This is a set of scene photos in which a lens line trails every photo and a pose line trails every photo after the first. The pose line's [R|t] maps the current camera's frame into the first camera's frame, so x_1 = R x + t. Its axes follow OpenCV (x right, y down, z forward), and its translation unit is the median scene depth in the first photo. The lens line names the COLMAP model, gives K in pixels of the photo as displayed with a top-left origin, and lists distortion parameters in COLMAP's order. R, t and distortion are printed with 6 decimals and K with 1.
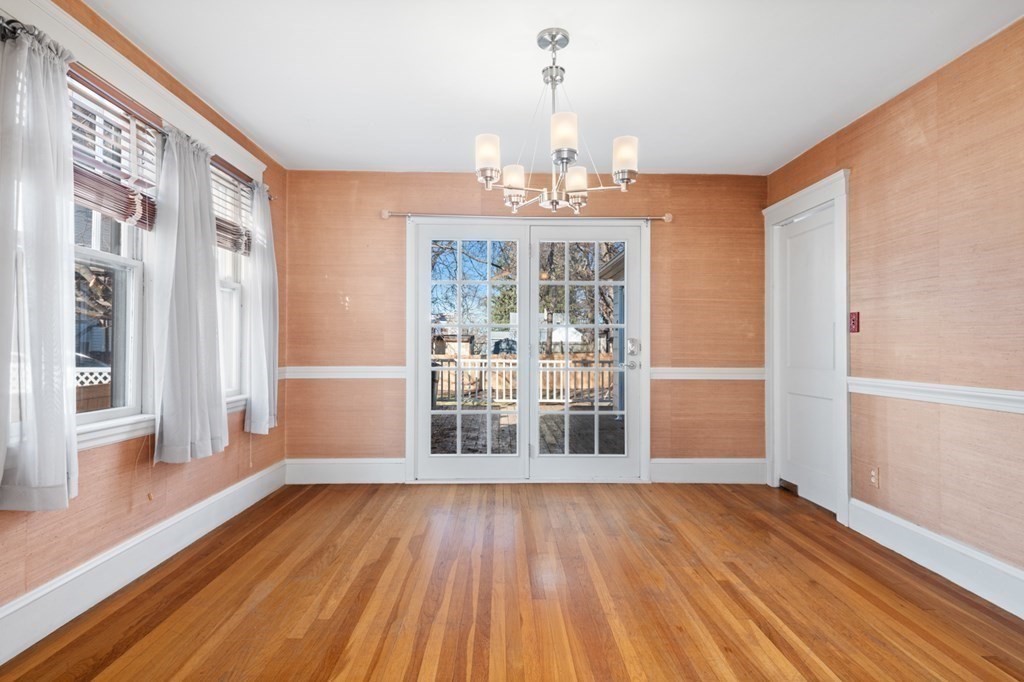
lens RADIAL K [[553.5, 0, 512.0], [0, 553.5, 341.0], [0, 0, 1]] dist [-0.003201, -0.000604]
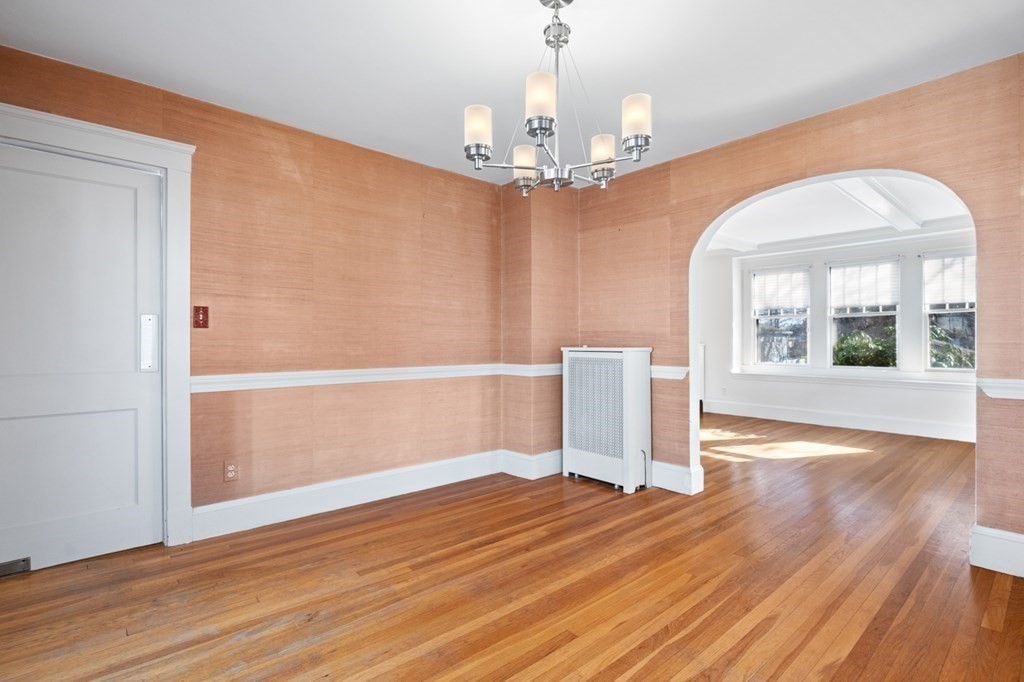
lens RADIAL K [[504.0, 0, 496.1], [0, 504.0, 341.6], [0, 0, 1]] dist [0.000035, -0.012592]
pose [[-0.645791, -0.002729, 0.763510, -0.387480], [-0.006684, 0.999976, -0.002079, 0.006501], [-0.763485, -0.006446, -0.645793, 1.300816]]
